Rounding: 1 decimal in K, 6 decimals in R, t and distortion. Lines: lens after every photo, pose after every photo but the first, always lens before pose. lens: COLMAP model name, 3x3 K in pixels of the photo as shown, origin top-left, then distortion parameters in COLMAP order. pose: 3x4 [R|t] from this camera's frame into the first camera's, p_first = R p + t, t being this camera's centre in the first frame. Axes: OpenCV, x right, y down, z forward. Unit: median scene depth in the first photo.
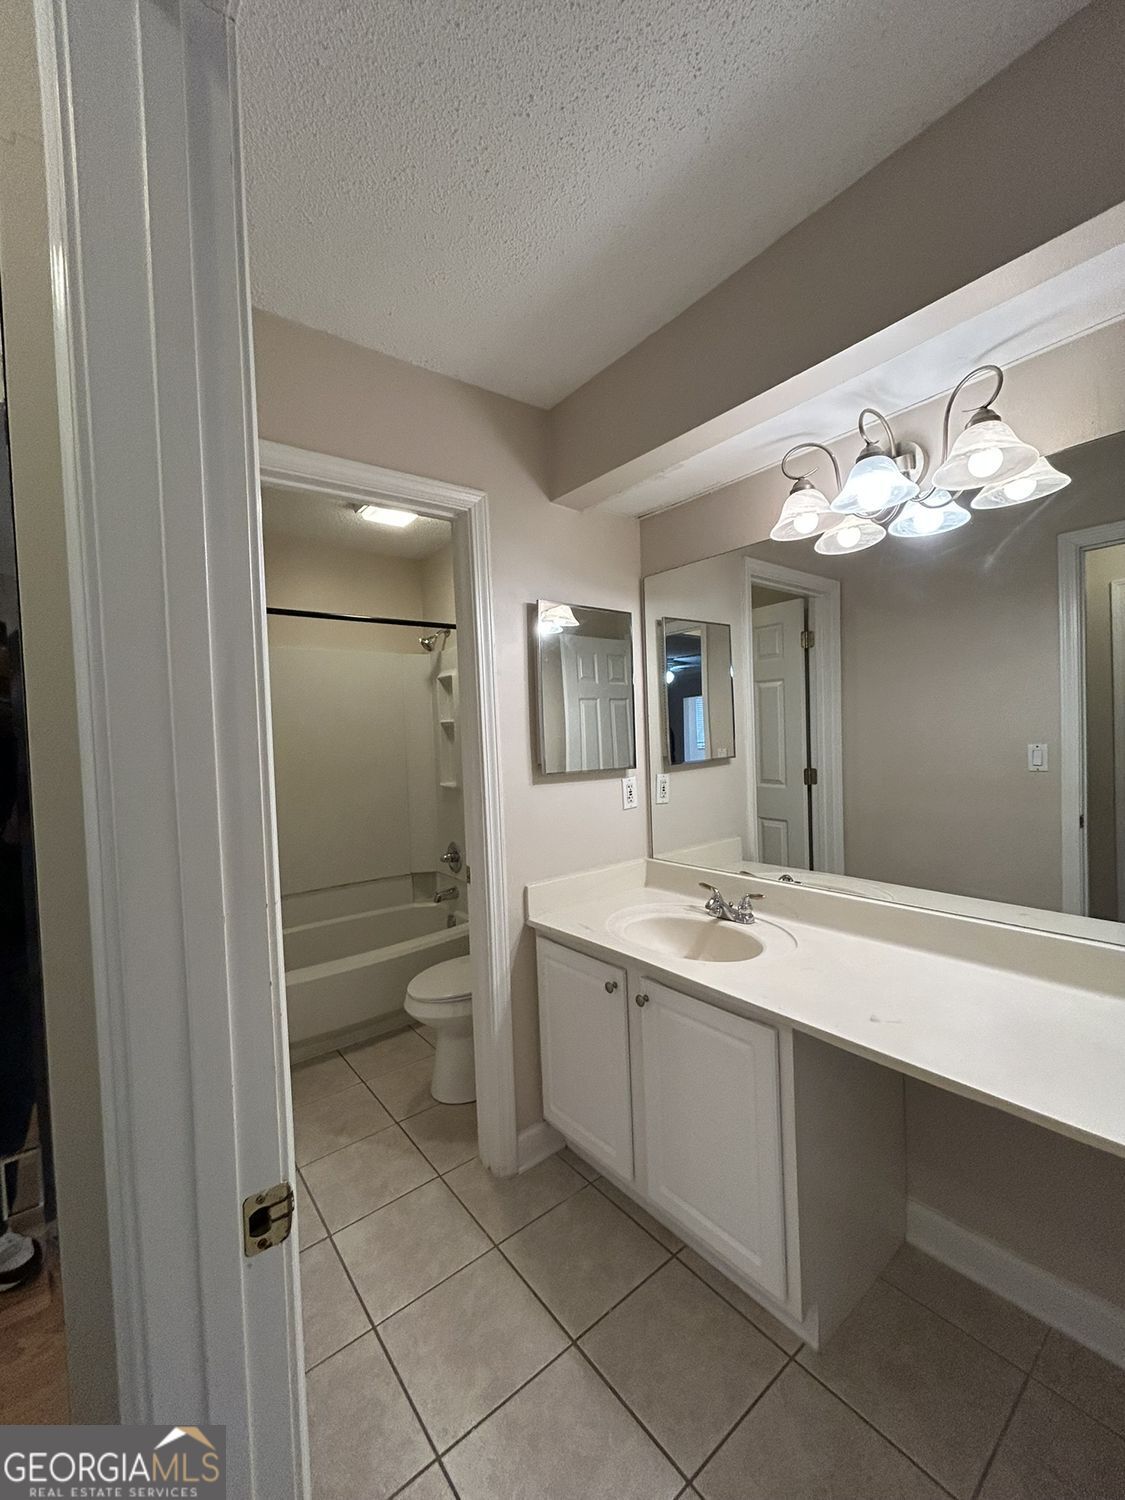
lens RADIAL K [[607.3, 0, 562.5], [0, 607.3, 750.0], [0, 0, 1]] dist [0.000763, 0.000274]
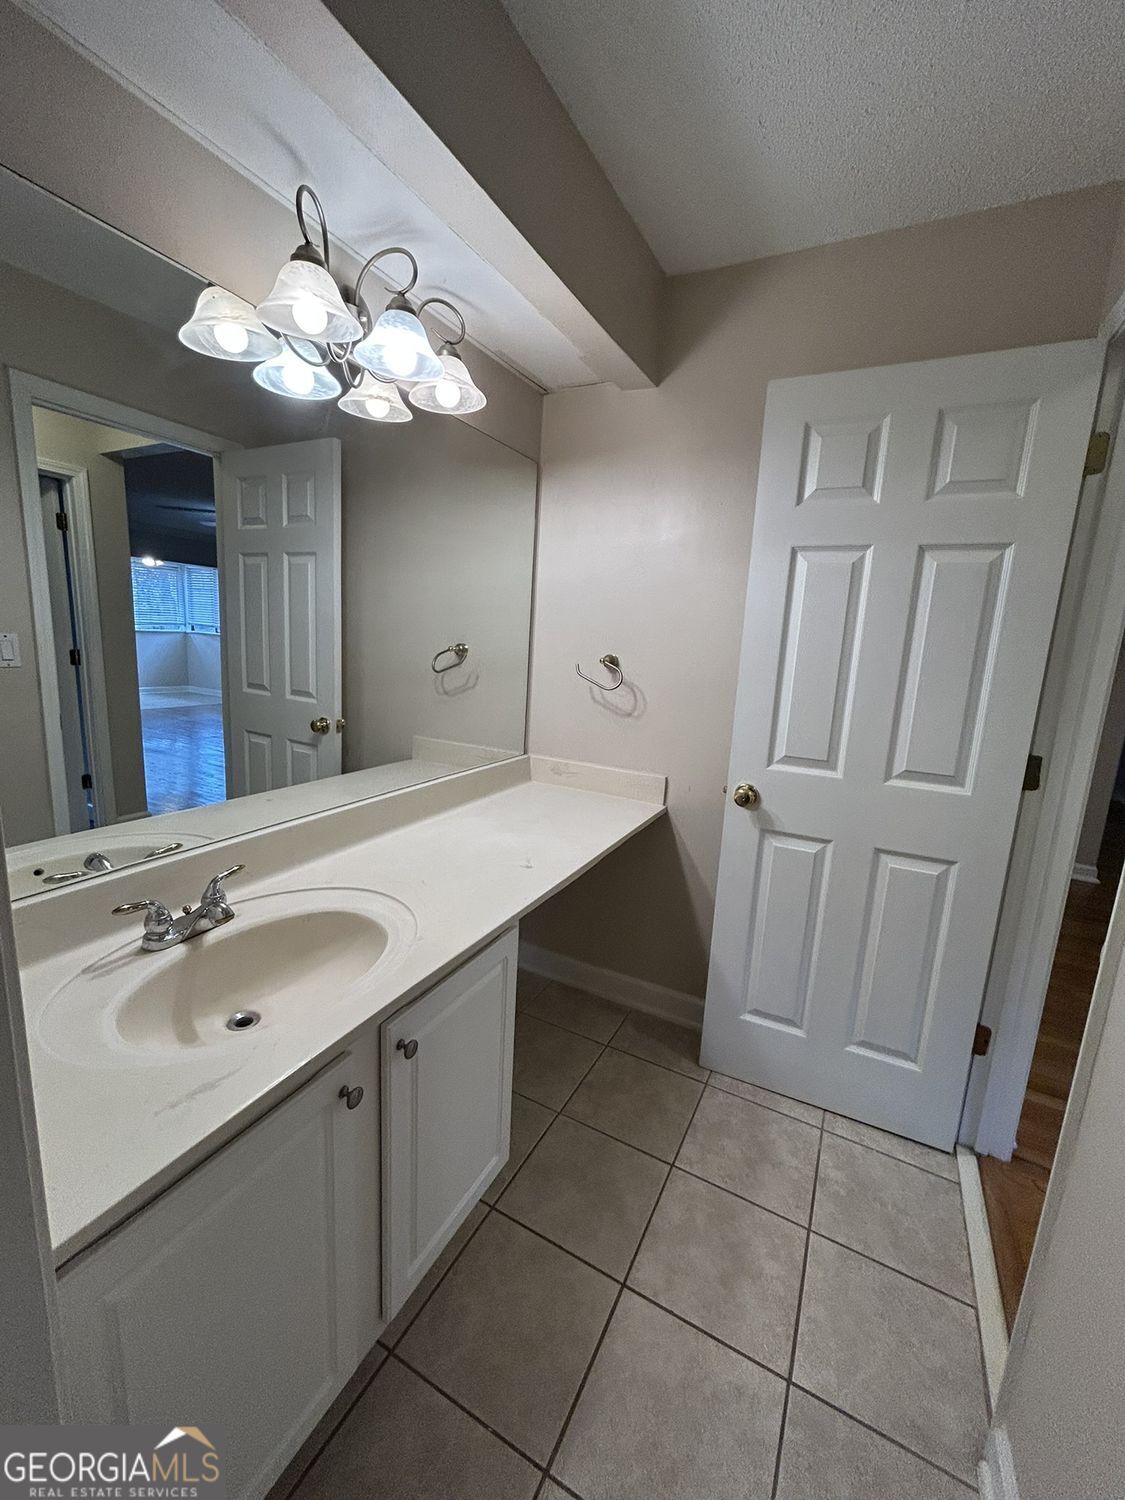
lens RADIAL K [[607.3, 0, 562.5], [0, 607.3, 750.0], [0, 0, 1]] dist [0.000763, 0.000274]
pose [[-0.405426, -0.148961, 0.901909, -0.238744], [-0.014853, 0.987577, 0.156433, 0.005265], [-0.914007, 0.050026, -0.402602, 0.582550]]
